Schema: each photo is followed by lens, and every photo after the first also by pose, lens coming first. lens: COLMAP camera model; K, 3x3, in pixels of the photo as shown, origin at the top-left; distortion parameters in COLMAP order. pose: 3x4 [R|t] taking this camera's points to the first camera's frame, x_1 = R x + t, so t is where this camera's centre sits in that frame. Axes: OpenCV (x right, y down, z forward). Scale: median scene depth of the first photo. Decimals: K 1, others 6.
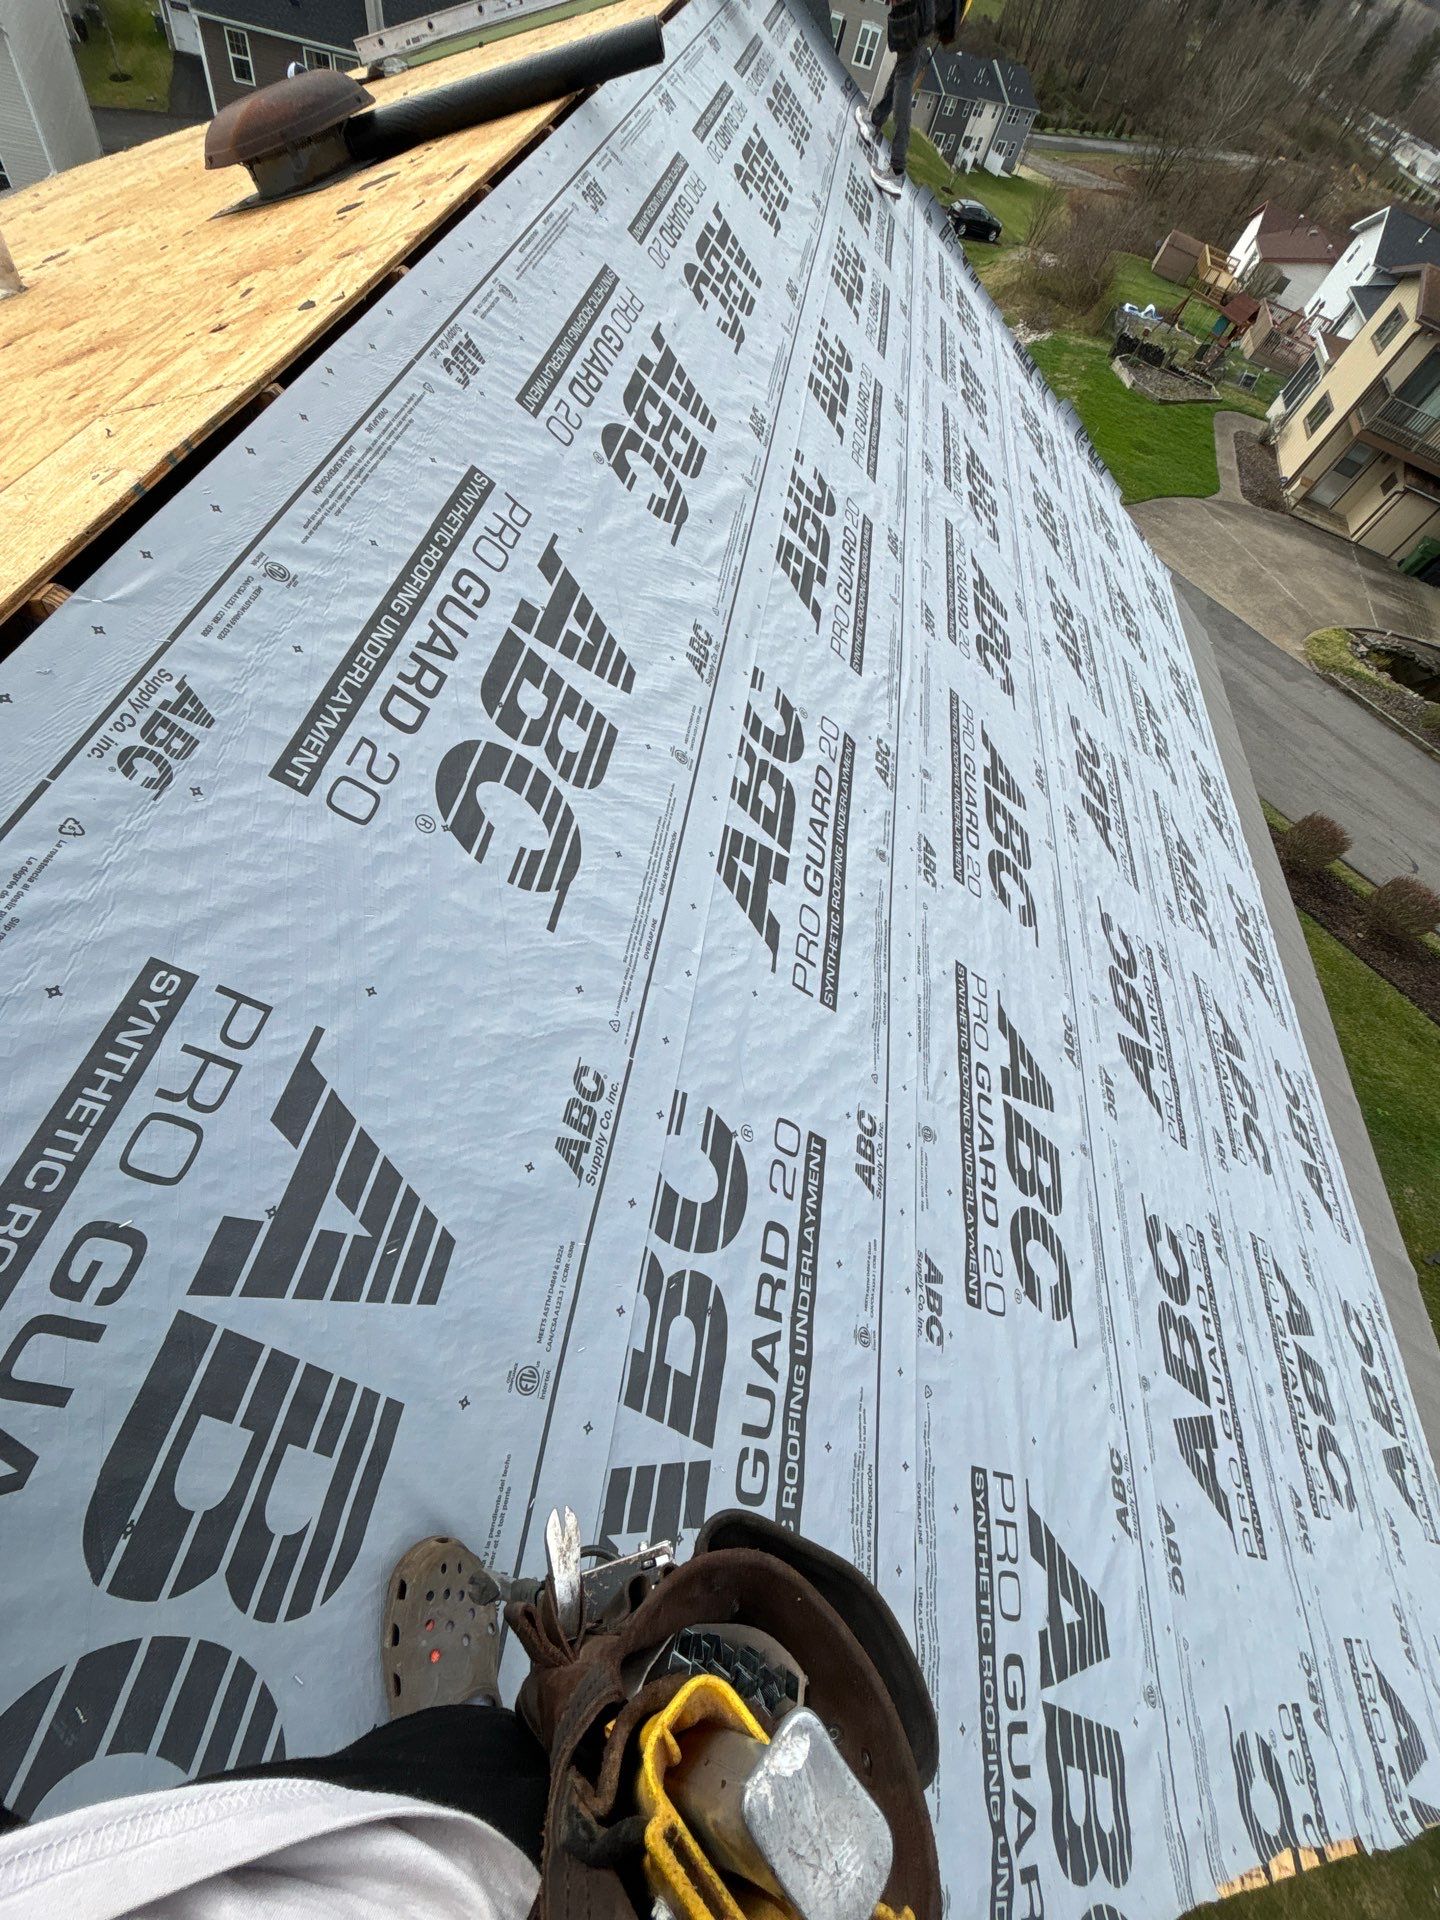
lens RADIAL K [[761.4, 0, 708.5], [0, 761.4, 957.2], [0, 0, 1]] dist [0.017521, -0.003761]
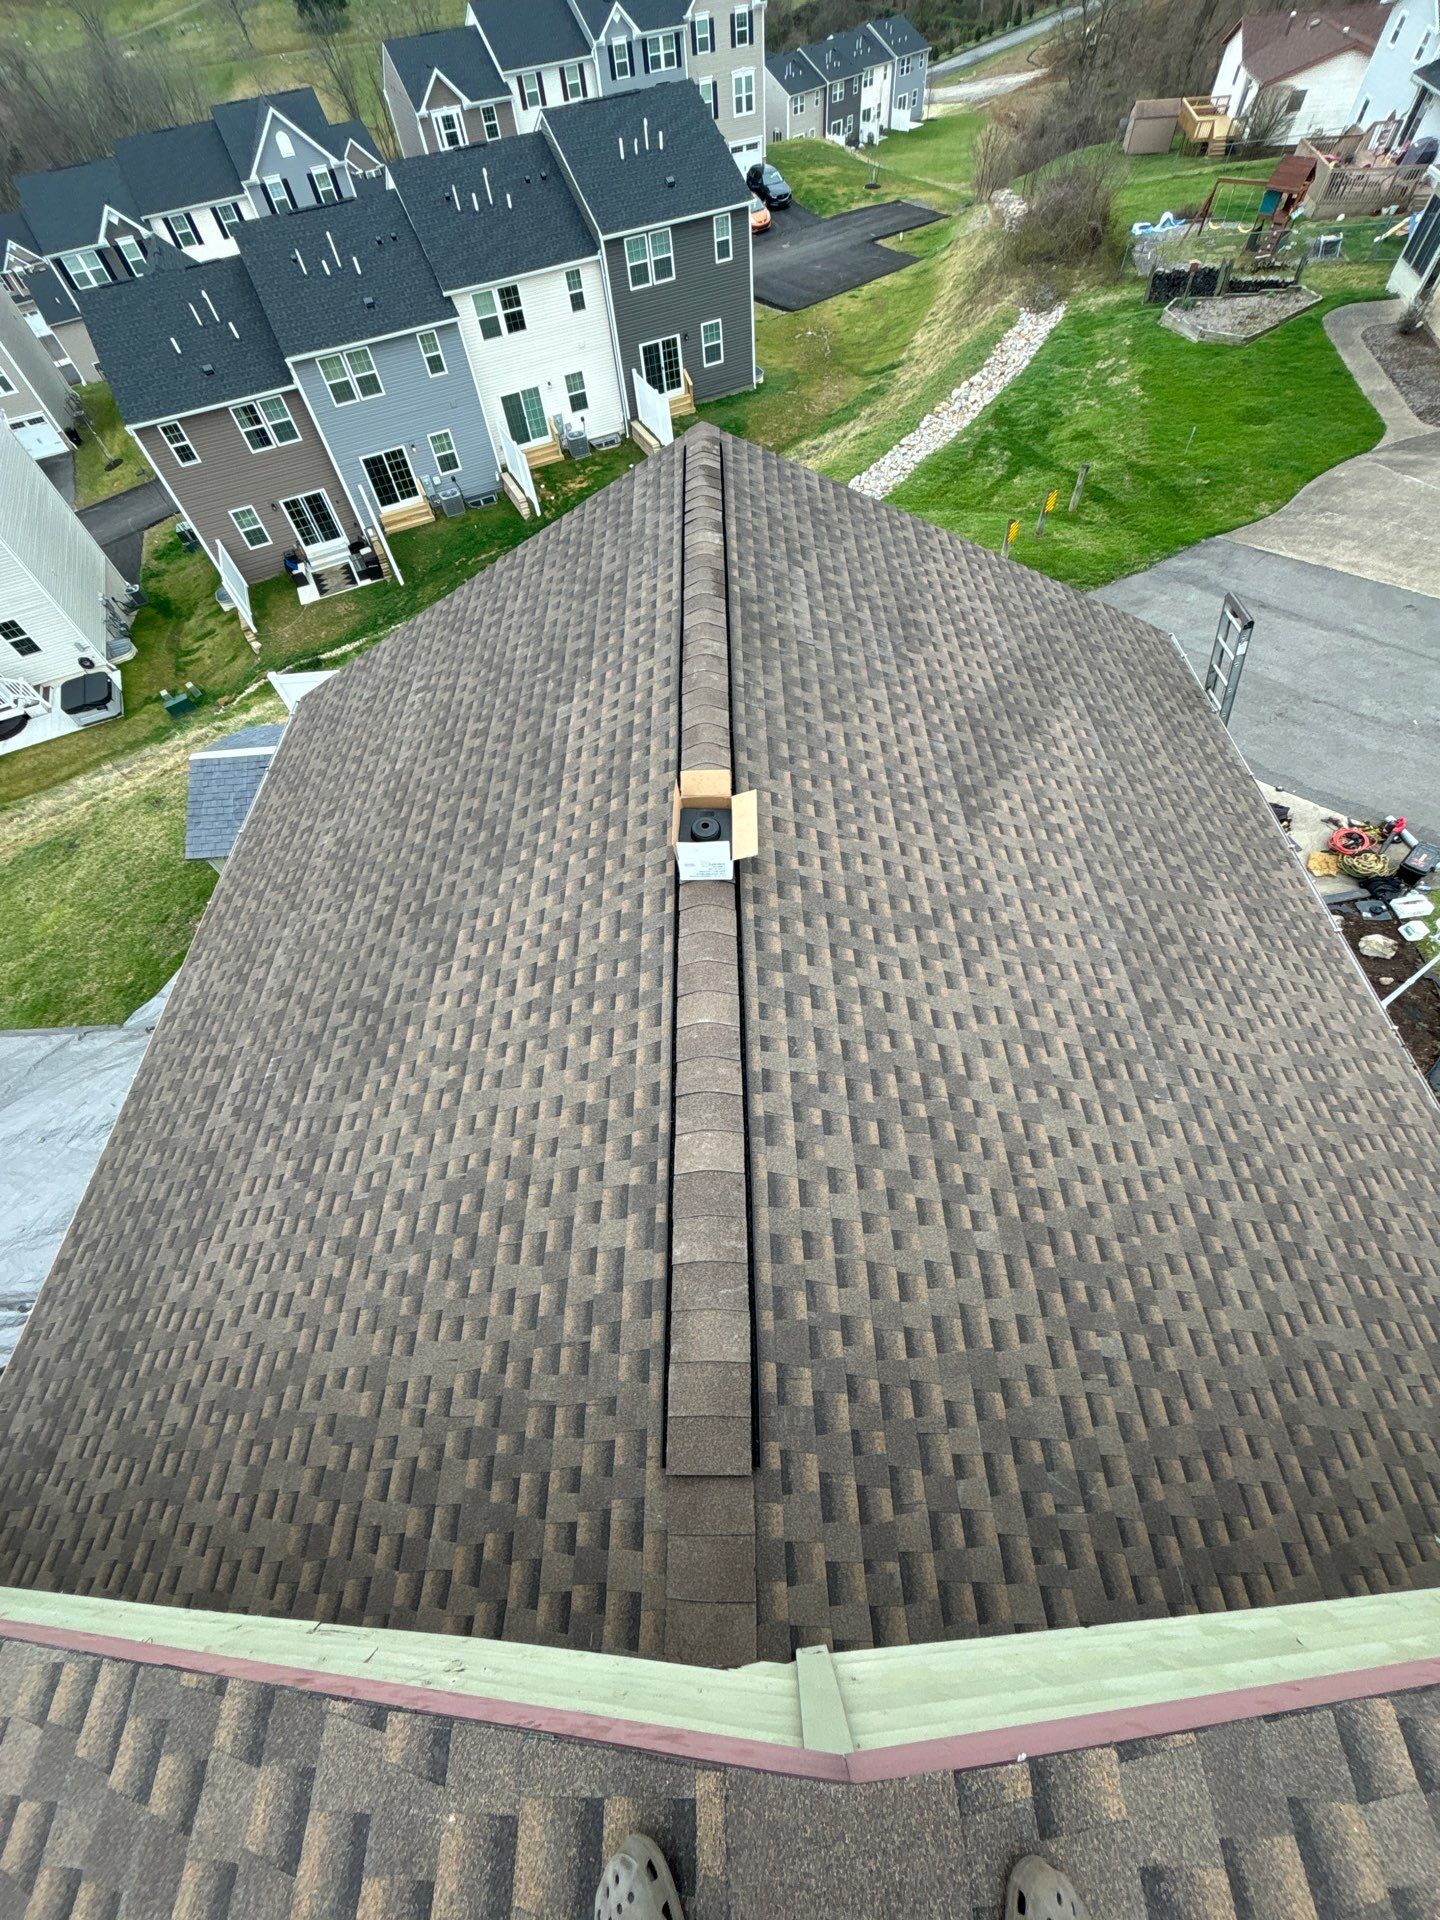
lens RADIAL K [[761.4, 0, 719.4], [0, 761.4, 958.8], [0, 0, 1]] dist [0.017521, -0.003761]
pose [[0.937177, -0.306263, -0.167042, 0.015800], [0.300752, 0.951938, -0.057986, -0.197589], [0.176772, 0.004105, 0.984243, 0.106959]]
